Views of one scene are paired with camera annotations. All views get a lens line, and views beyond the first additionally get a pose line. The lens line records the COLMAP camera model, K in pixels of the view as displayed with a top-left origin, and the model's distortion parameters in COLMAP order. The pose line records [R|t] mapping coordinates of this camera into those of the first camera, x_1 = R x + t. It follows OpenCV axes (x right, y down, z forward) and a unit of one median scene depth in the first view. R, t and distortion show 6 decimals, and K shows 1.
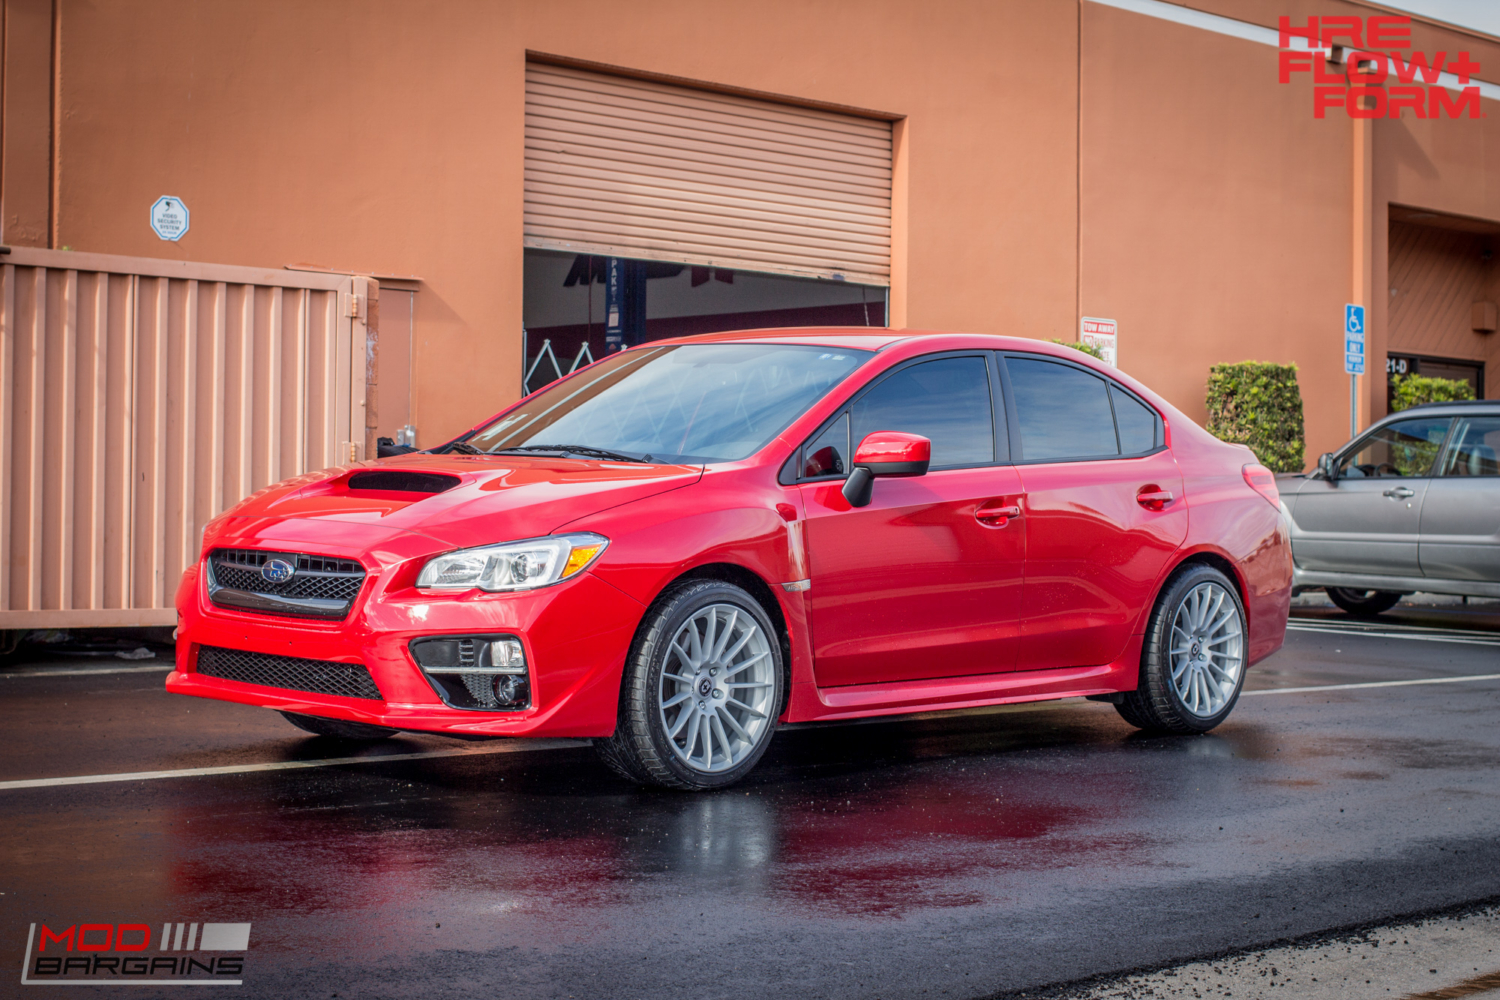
lens RADIAL K [[2618.5, 0, 750.0], [0, 2618.5, 500.0], [0, 0, 1]] dist [-0.044475, 0.035328]
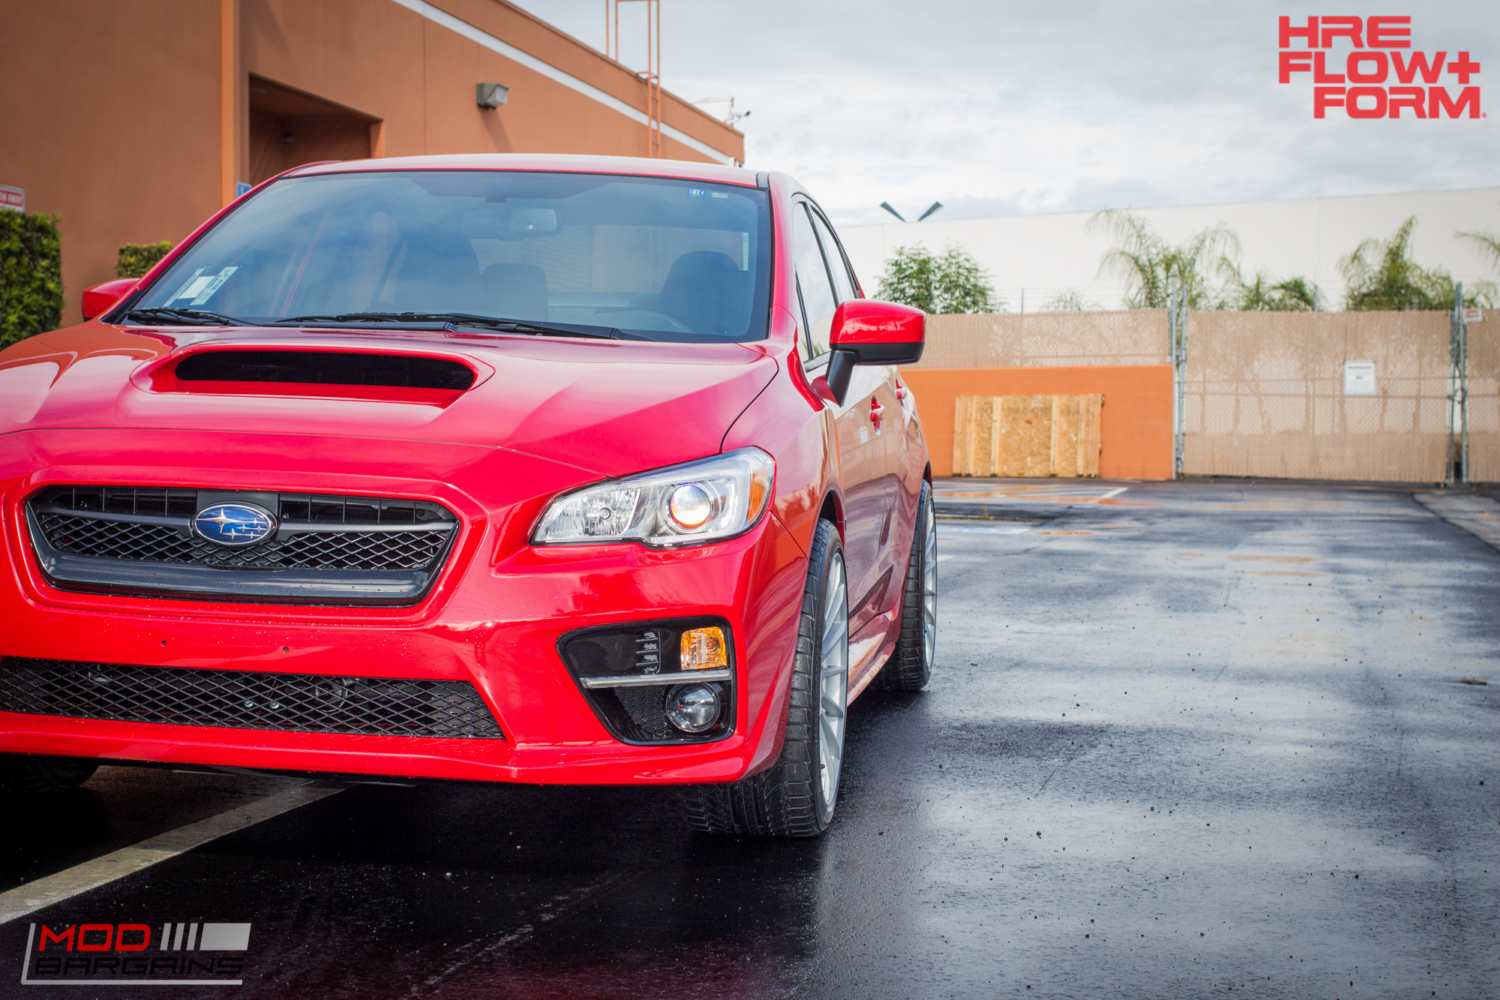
lens RADIAL K [[2618.5, 0, 750.0], [0, 2618.5, 500.0], [0, 0, 1]] dist [-0.044475, 0.035328]
pose [[0.825028, -0.023815, 0.564590, -0.344717], [0.002674, 0.999265, 0.038244, 0.000398], [-0.565086, -0.030043, 0.824485, 0.393122]]
